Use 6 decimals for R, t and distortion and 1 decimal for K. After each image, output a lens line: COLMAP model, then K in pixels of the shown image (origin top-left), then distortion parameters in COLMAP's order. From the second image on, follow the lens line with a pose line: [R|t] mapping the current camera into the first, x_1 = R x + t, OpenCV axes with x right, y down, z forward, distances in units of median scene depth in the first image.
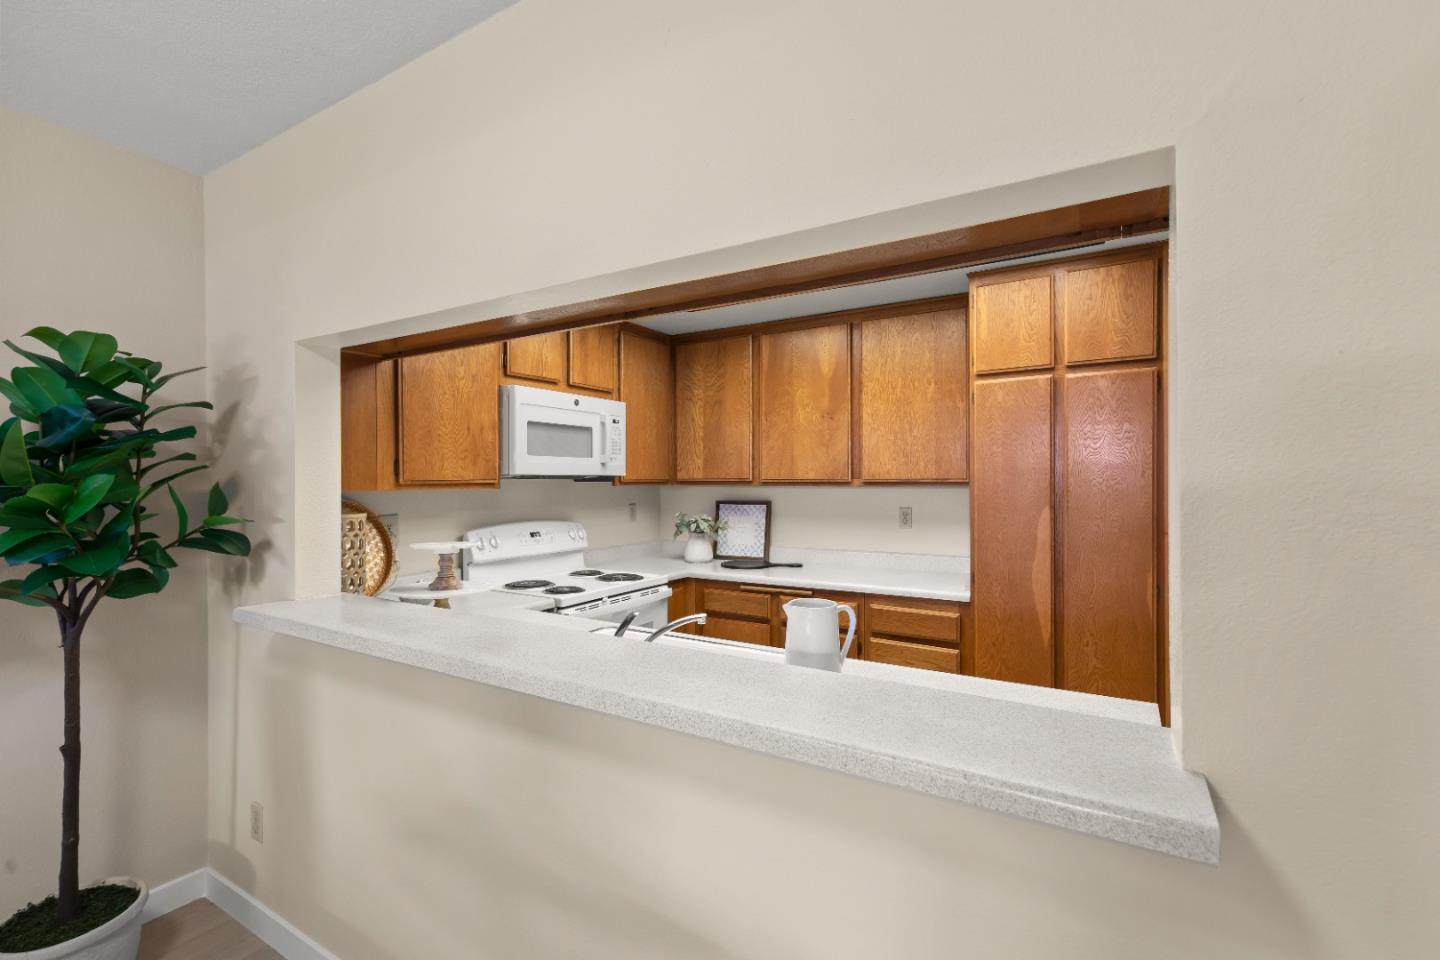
lens RADIAL K [[634.1, 0, 721.2], [0, 634.1, 479.9], [0, 0, 1]] dist [-0.002152, -0.000171]
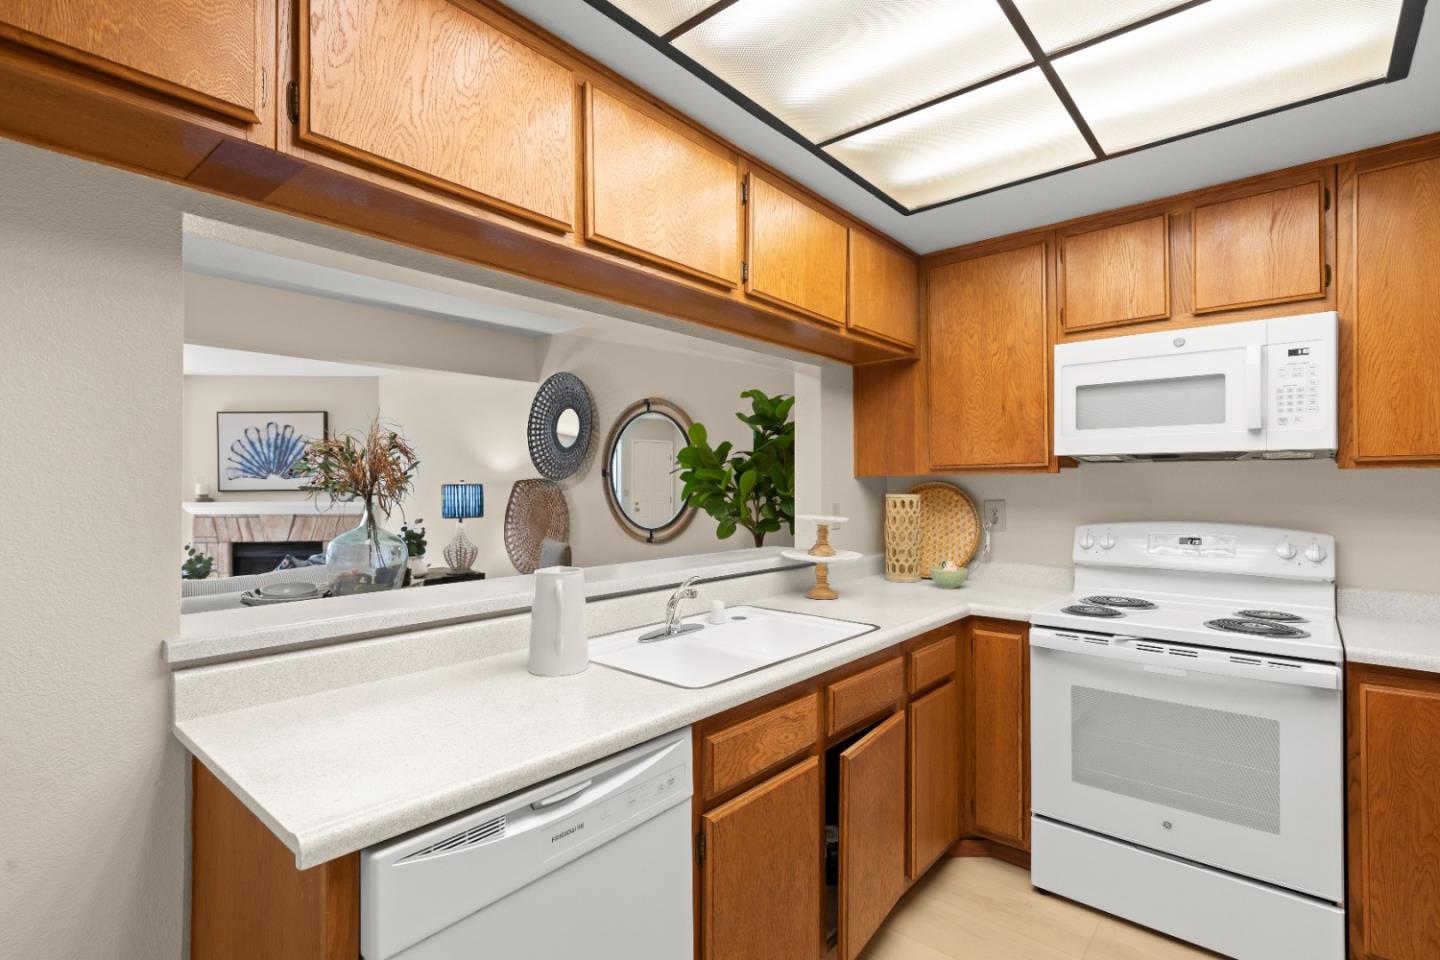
lens RADIAL K [[679.7, 0, 722.2], [0, 679.7, 481.2], [0, 0, 1]] dist [-0.002898, -0.000540]
pose [[-0.162148, -0.003290, -0.986761, 0.507229], [-0.000342, 0.999995, -0.003278, 0.023215], [0.986766, -0.000194, -0.162148, 0.605499]]
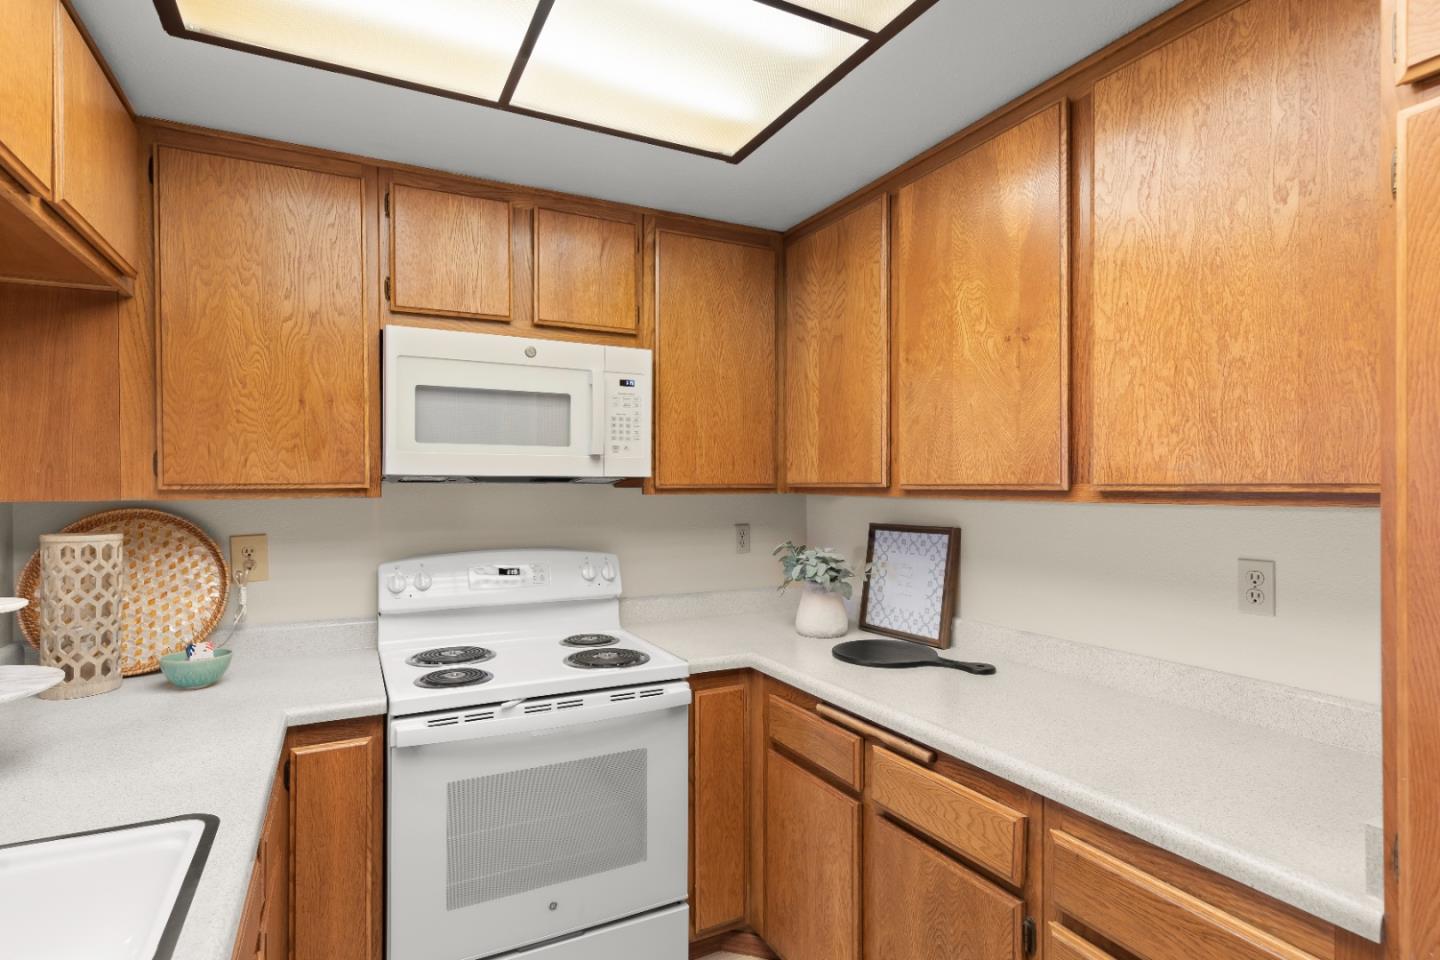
lens RADIAL K [[734.8, 0, 723.2], [0, 734.8, 485.1], [0, 0, 1]] dist [0.004147, 0.000770]
pose [[0.854728, 0.003313, -0.519065, 0.258929], [-0.003699, 0.999993, 0.000291, -0.000102], [0.519062, 0.001672, 0.854735, 0.479864]]
